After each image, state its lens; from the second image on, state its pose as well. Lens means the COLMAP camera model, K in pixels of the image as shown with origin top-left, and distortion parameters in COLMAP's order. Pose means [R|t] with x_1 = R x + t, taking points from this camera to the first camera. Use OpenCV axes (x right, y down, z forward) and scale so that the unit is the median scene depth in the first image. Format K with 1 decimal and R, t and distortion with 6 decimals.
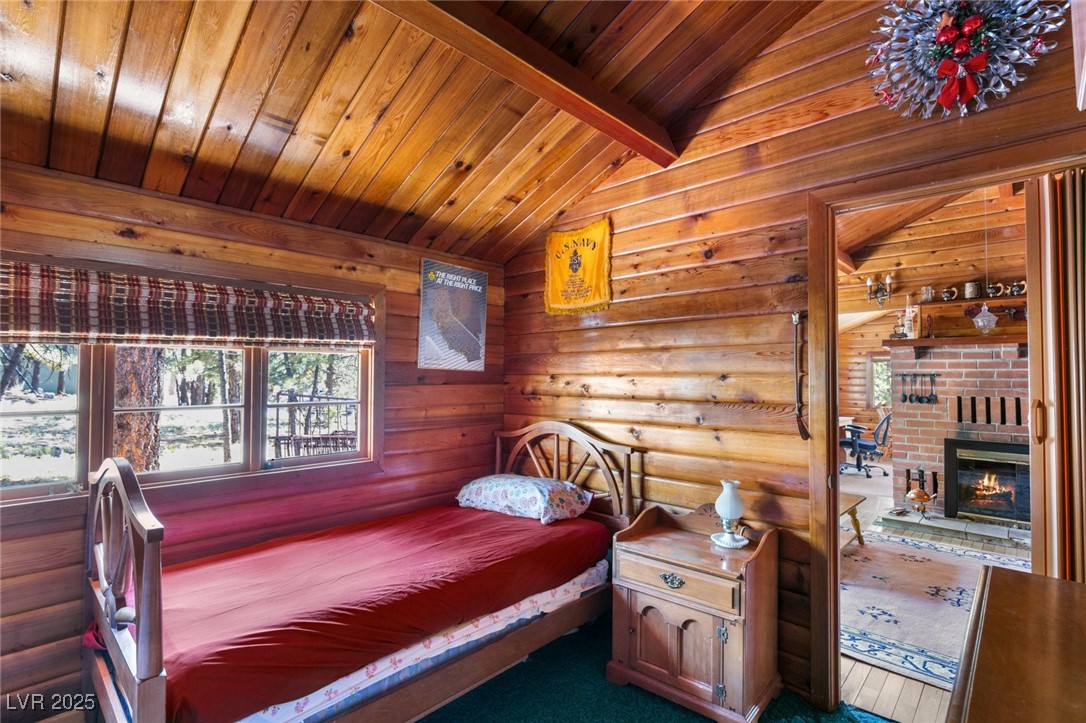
lens RADIAL K [[518.3, 0, 543.0], [0, 518.3, 361.5], [0, 0, 1]] dist [-0.008351, -0.000053]
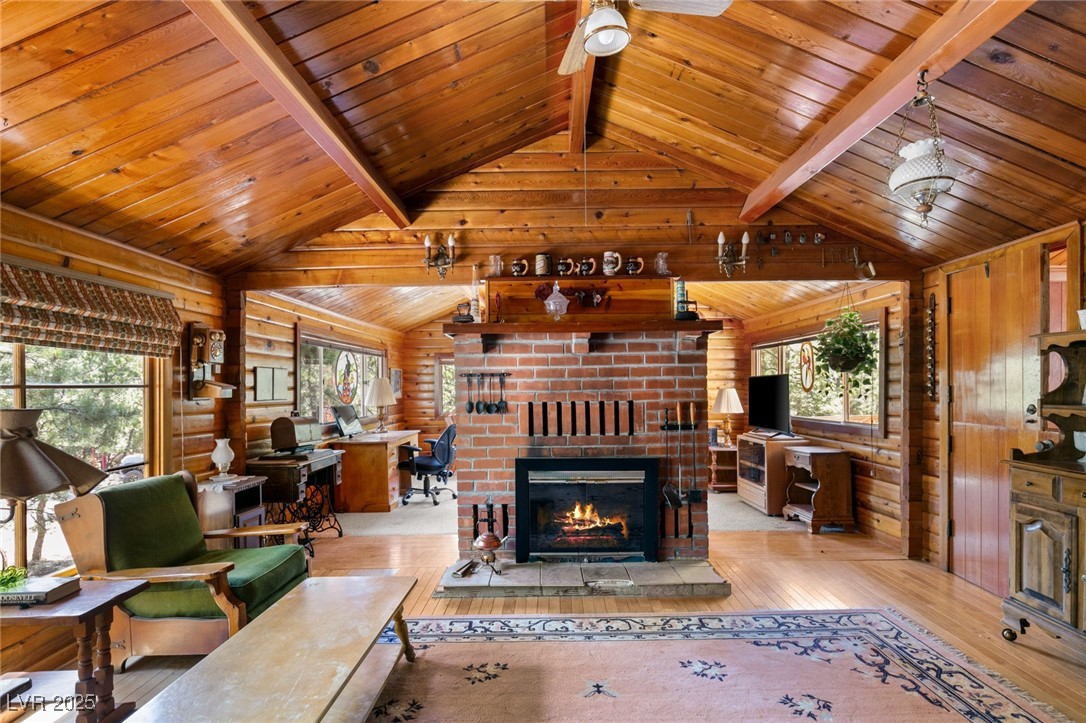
lens RADIAL K [[524.6, 0, 549.7], [0, 524.6, 384.1], [0, 0, 1]] dist [0.002797, 0.000492]
pose [[0.725472, -0.017879, 0.688019, 0.286856], [-0.000126, 0.999659, 0.026110, 0.020073], [-0.688252, -0.019029, 0.725223, 0.407397]]
